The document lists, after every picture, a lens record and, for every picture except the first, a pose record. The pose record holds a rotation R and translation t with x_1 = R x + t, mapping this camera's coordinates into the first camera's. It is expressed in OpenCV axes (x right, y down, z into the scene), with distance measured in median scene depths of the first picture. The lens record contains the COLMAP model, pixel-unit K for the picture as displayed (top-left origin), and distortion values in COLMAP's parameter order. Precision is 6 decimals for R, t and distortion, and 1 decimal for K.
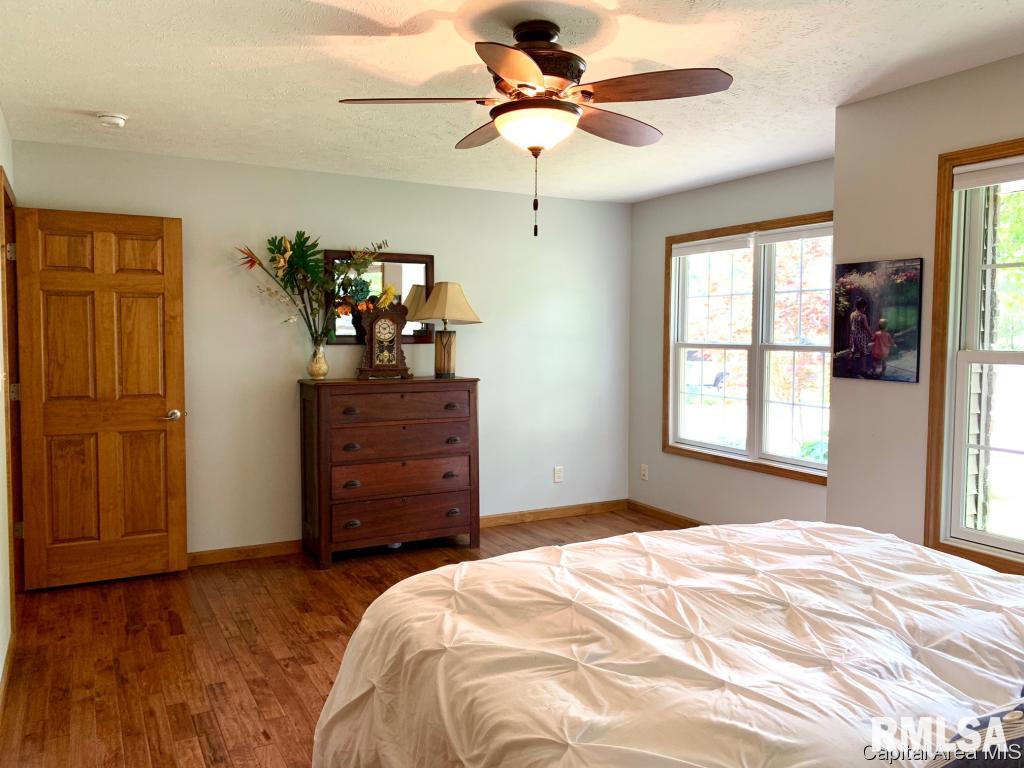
lens RADIAL K [[789.4, 0, 512.1], [0, 789.4, 371.6], [0, 0, 1]] dist [0.008302, -0.005486]
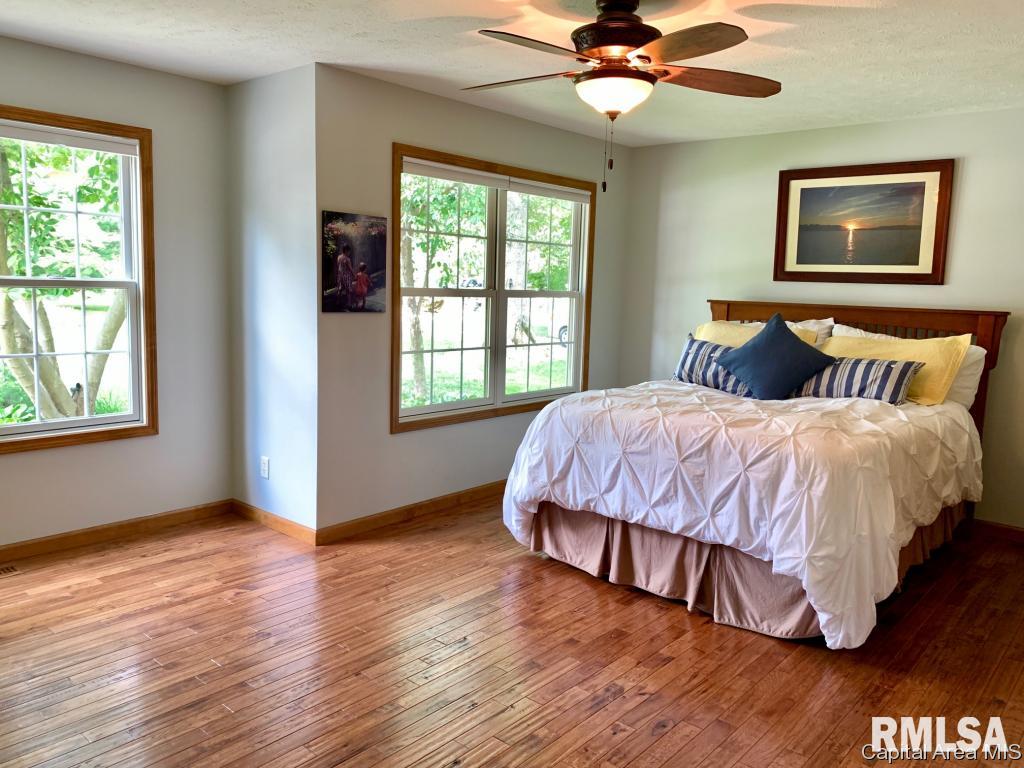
lens RADIAL K [[789.4, 0, 512.1], [0, 789.4, 371.6], [0, 0, 1]] dist [0.008302, -0.005486]
pose [[-0.363683, -0.120813, 0.923655, -0.764138], [0.014530, 0.990698, 0.135304, -0.060216], [-0.931410, 0.062628, -0.358544, 1.211375]]
